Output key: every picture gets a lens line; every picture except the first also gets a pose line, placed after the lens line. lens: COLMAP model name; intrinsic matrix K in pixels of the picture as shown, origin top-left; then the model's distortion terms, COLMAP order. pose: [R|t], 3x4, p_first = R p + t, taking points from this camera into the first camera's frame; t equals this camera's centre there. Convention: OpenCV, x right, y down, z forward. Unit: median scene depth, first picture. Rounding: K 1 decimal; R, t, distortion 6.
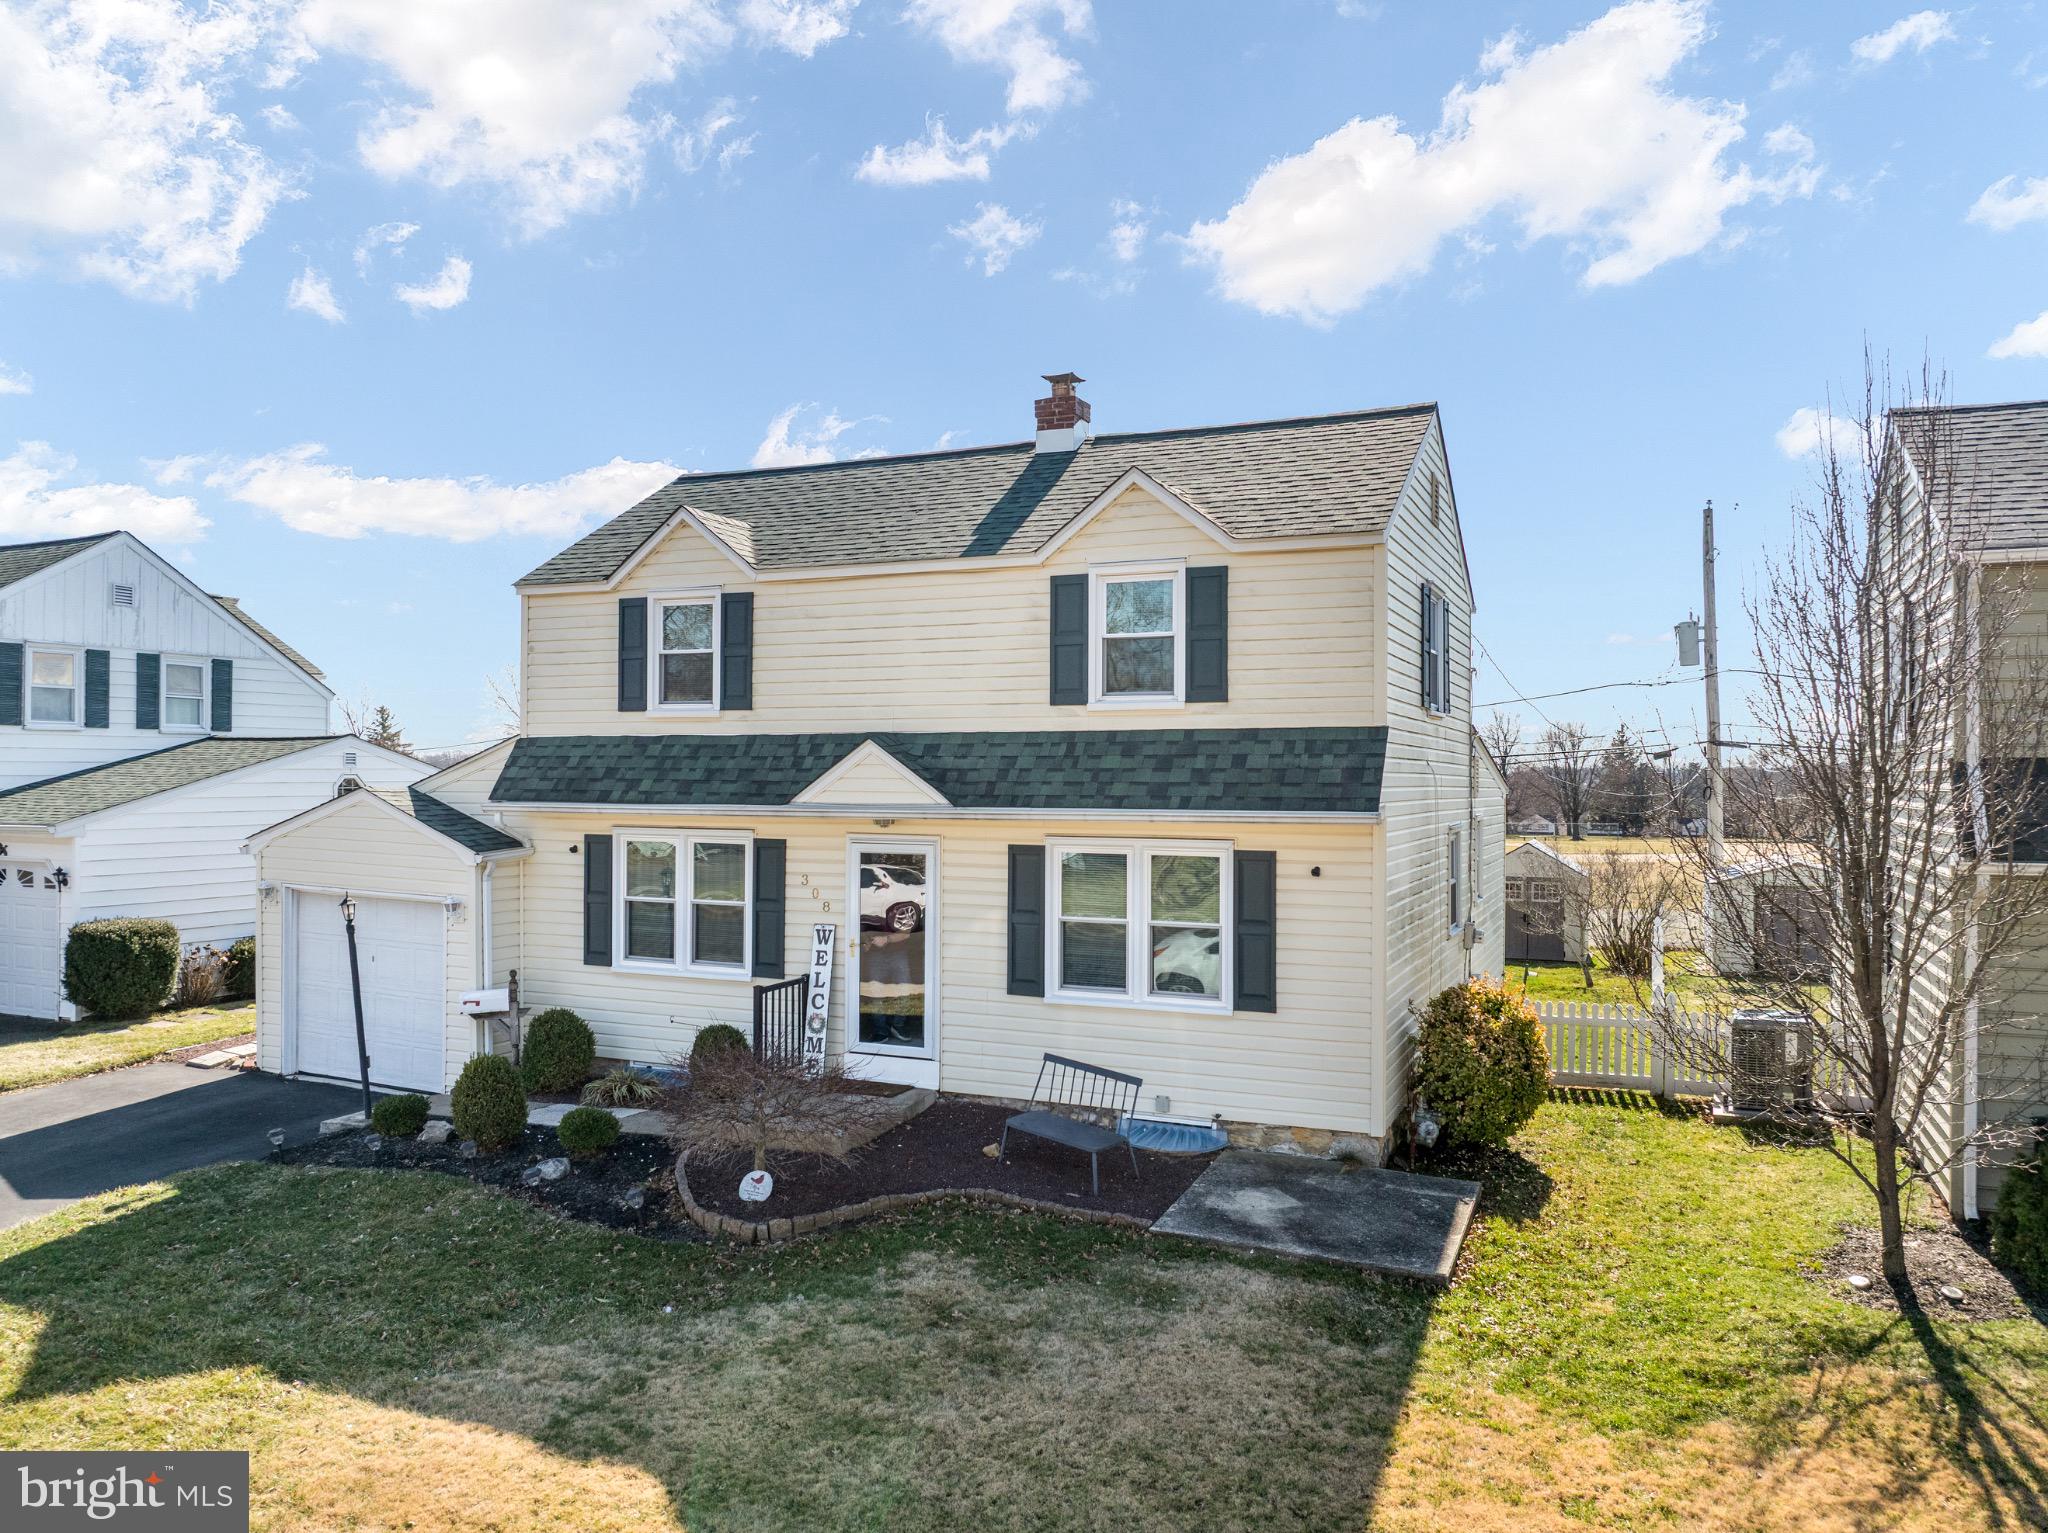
lens RADIAL K [[1465.1, 0, 1031.3], [0, 1465.1, 767.3], [0, 0, 1]] dist [-0.036932, -0.007594]
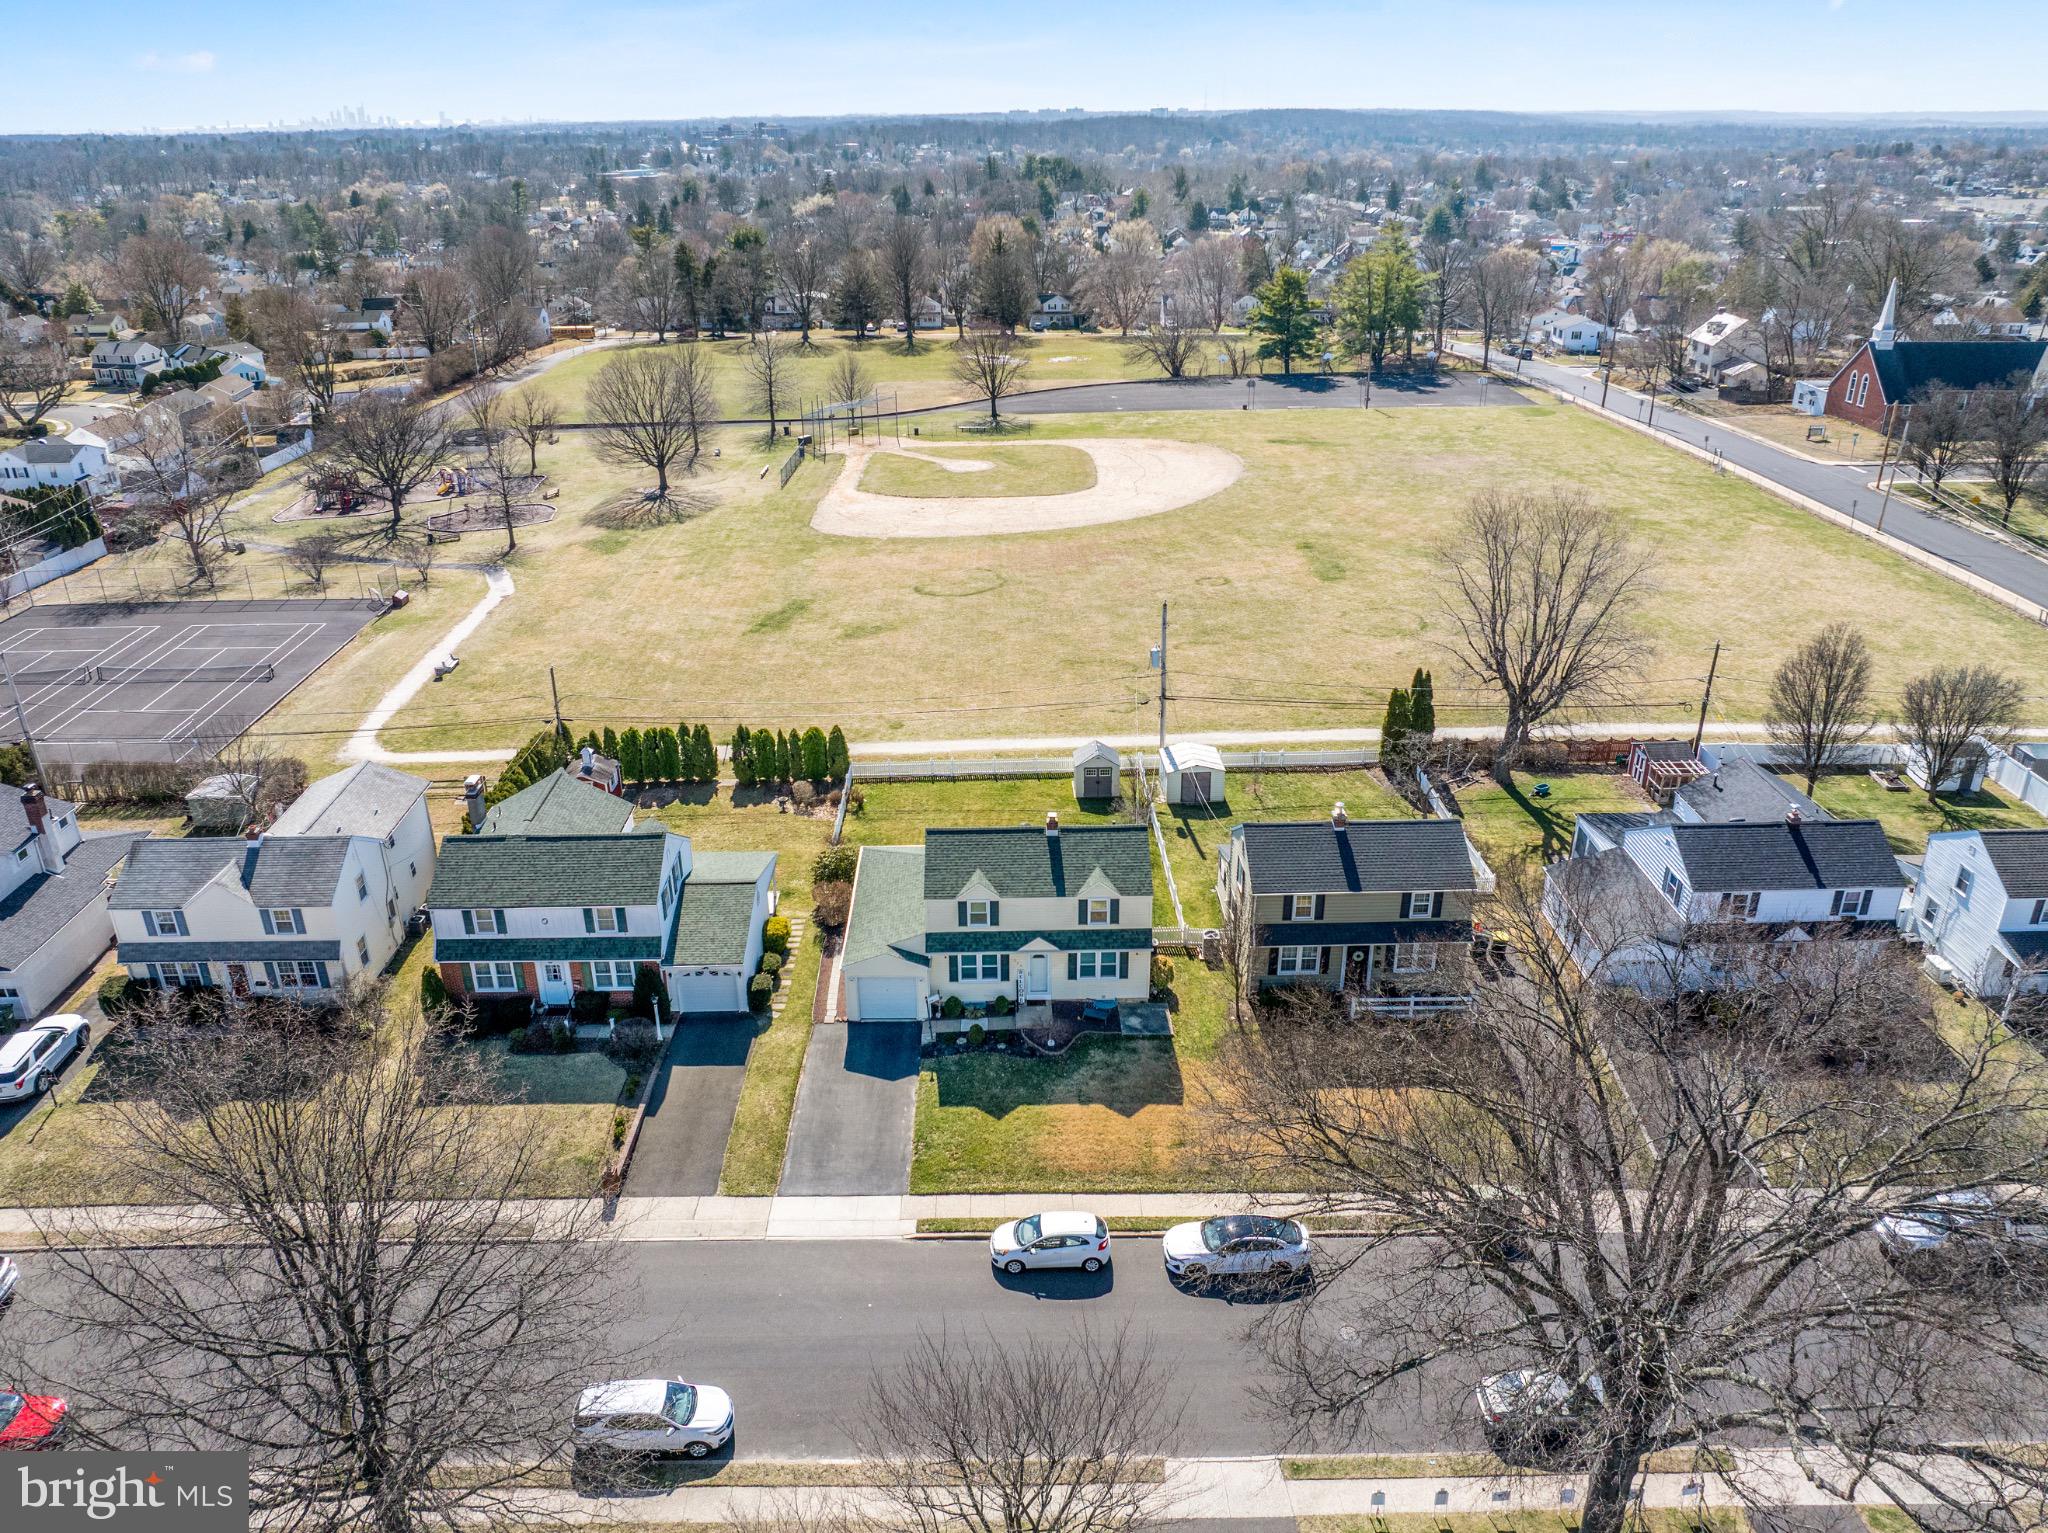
lens RADIAL K [[1450.9, 0, 1024.0], [0, 1450.9, 766.5], [0, 0, 1]] dist [-0.045076, -0.005553]
pose [[0.907562, -0.184134, 0.377394, -1.702732], [0.009134, 0.907176, 0.420653, -2.322043], [-0.419819, -0.378321, 0.825000, -2.386117]]
